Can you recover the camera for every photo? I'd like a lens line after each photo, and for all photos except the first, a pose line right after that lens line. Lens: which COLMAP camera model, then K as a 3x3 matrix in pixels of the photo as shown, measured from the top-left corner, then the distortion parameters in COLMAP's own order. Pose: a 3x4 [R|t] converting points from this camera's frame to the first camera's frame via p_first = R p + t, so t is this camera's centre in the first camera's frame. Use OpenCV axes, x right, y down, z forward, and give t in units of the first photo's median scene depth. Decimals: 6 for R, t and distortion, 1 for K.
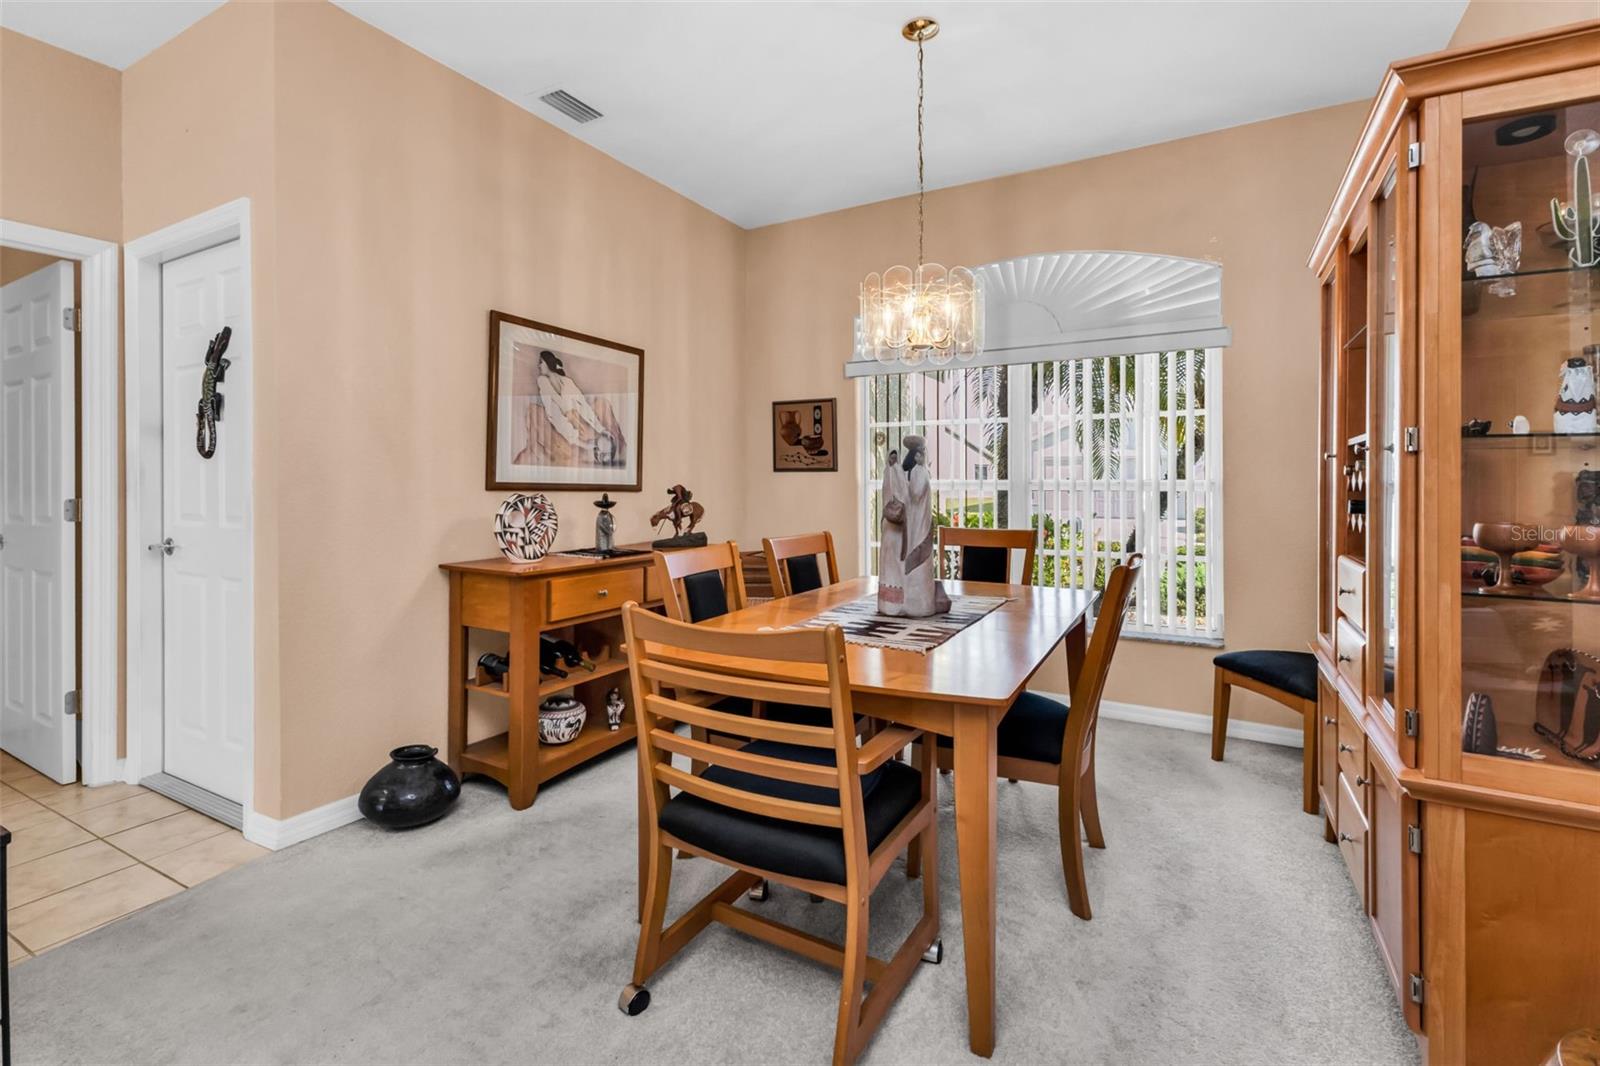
lens RADIAL K [[718.6, 0, 794.4], [0, 718.6, 478.1], [0, 0, 1]] dist [0.014664, -0.000029]
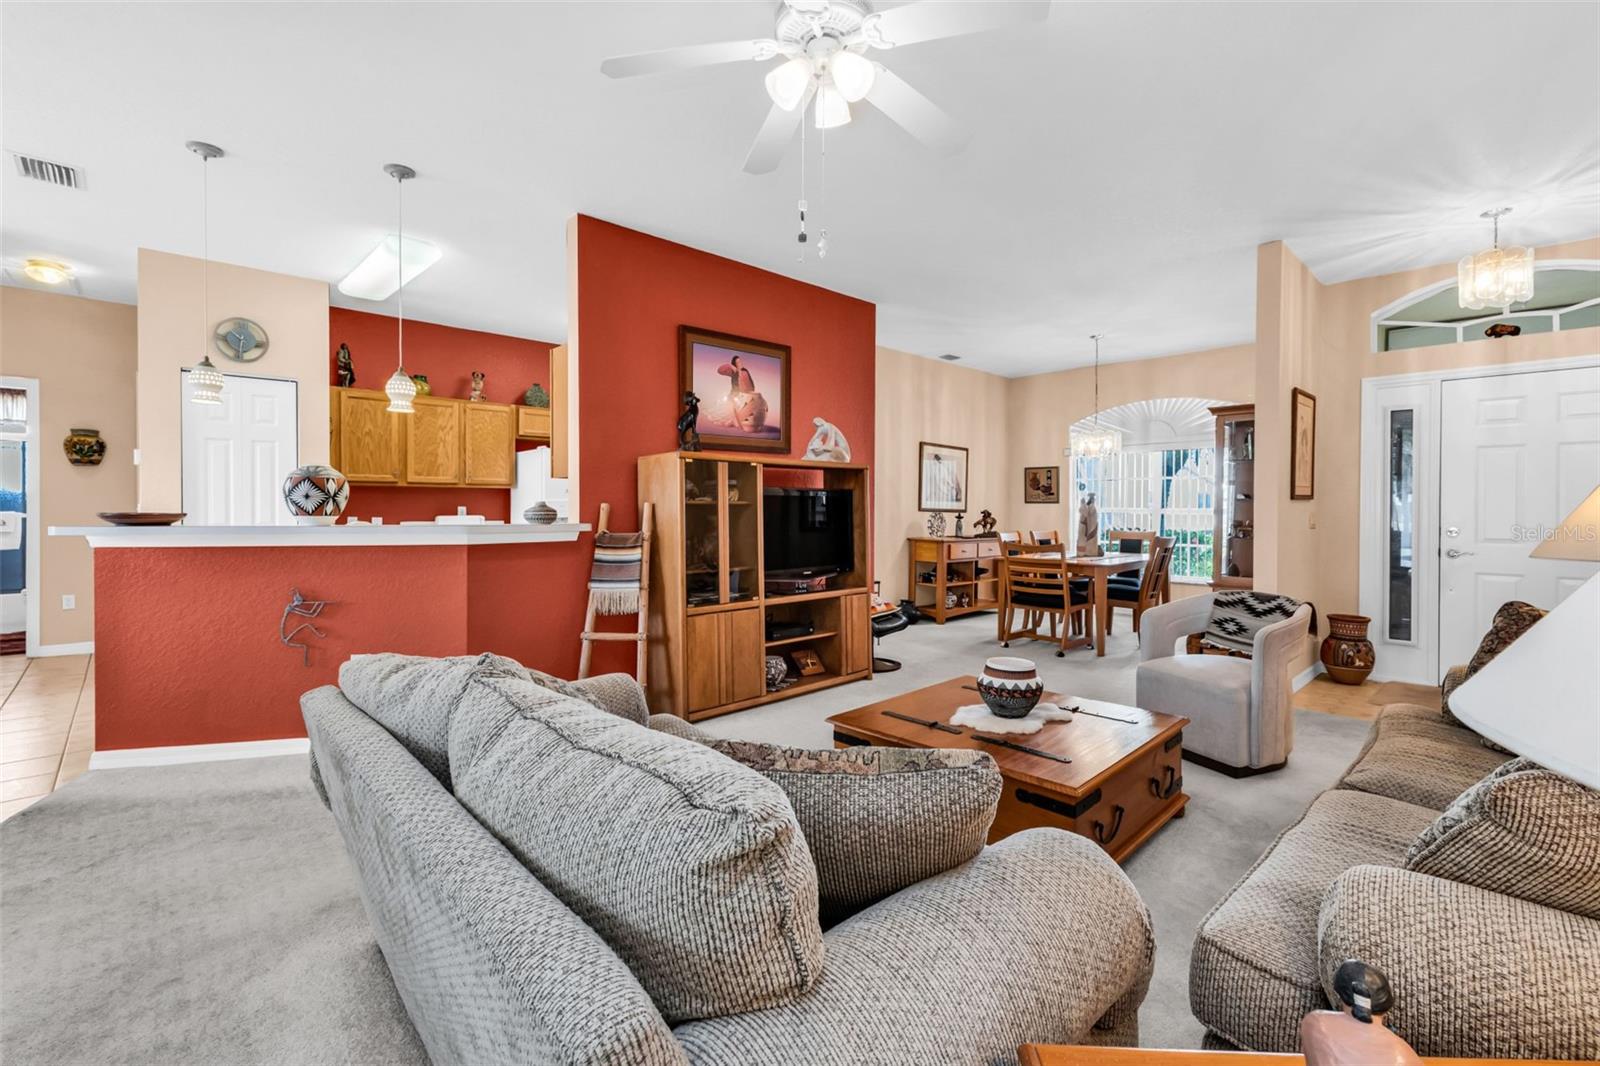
lens RADIAL K [[674.0, 0, 828.8], [0, 674.0, 515.2], [0, 0, 1]] dist [0.002431, 0.000325]
pose [[0.967557, 0.007885, -0.252530, -0.104100], [-0.003853, 0.999857, 0.016457, -0.006084], [0.252624, -0.014950, 0.967449, -1.165641]]
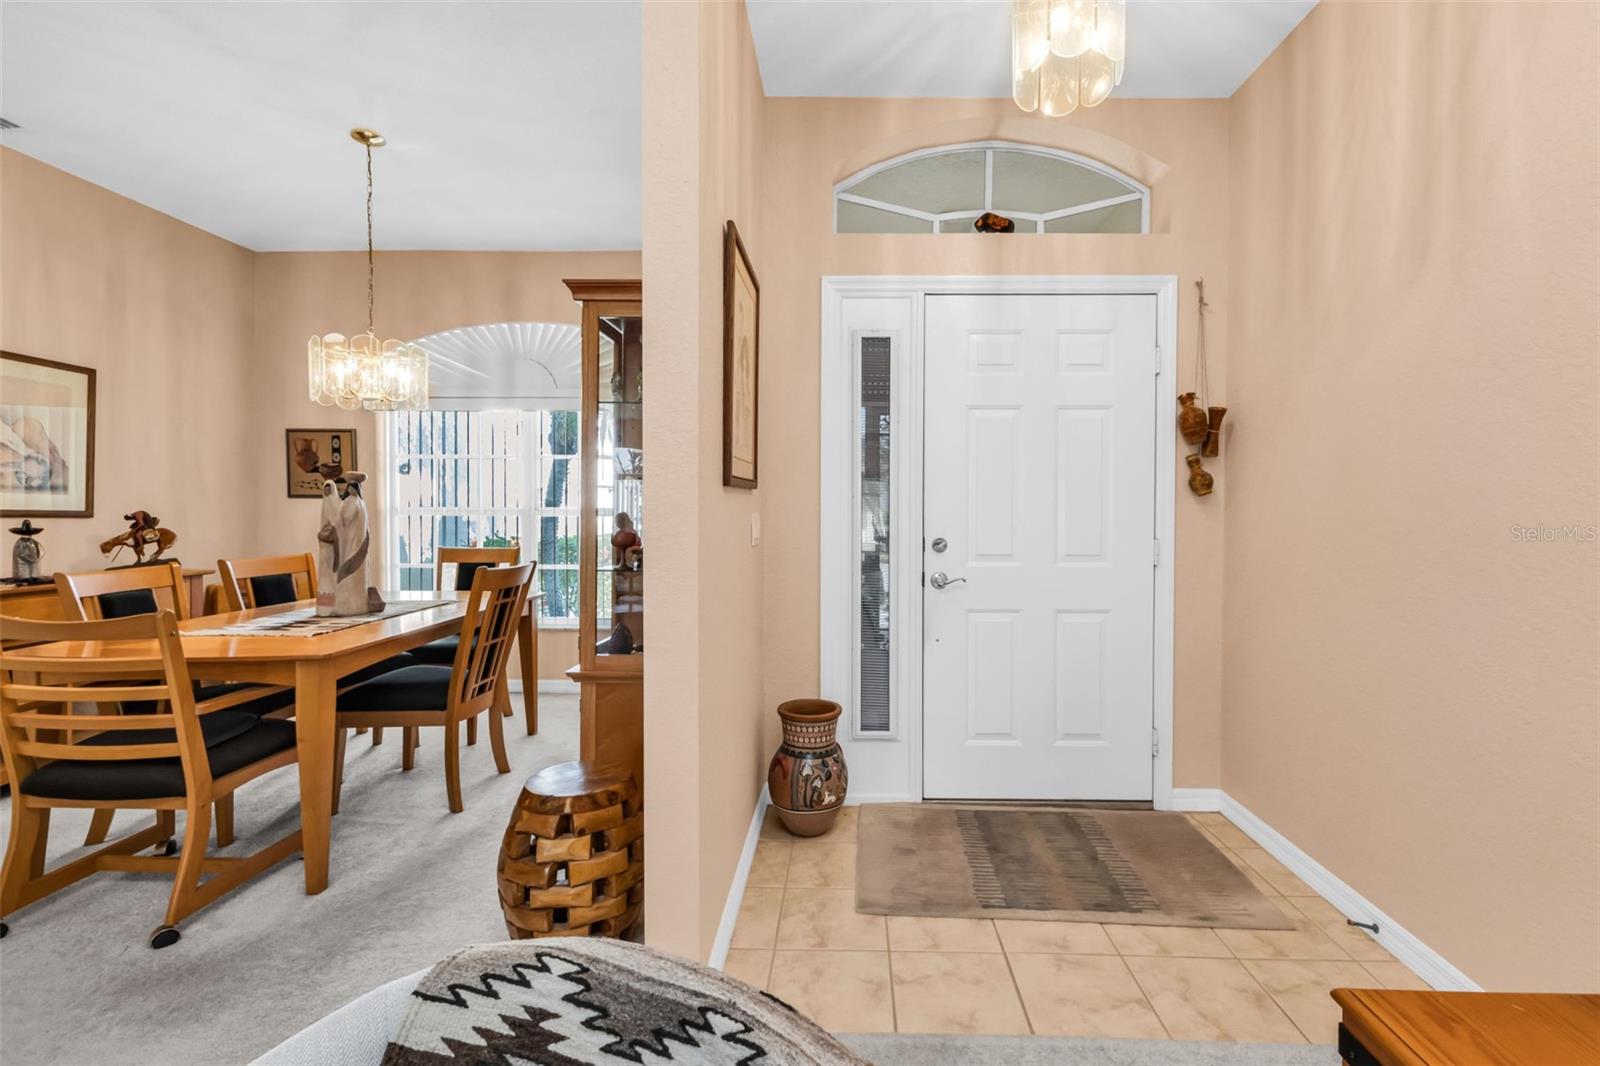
lens RADIAL K [[714.3, 0, 819.6], [0, 714.3, 512.9], [0, 0, 1]] dist [0.002233, -0.000272]
pose [[0.879068, -0.000743, 0.476695, 0.192589], [-0.005111, 0.999927, 0.010984, -0.003307], [-0.476668, -0.012092, 0.879000, -0.313336]]
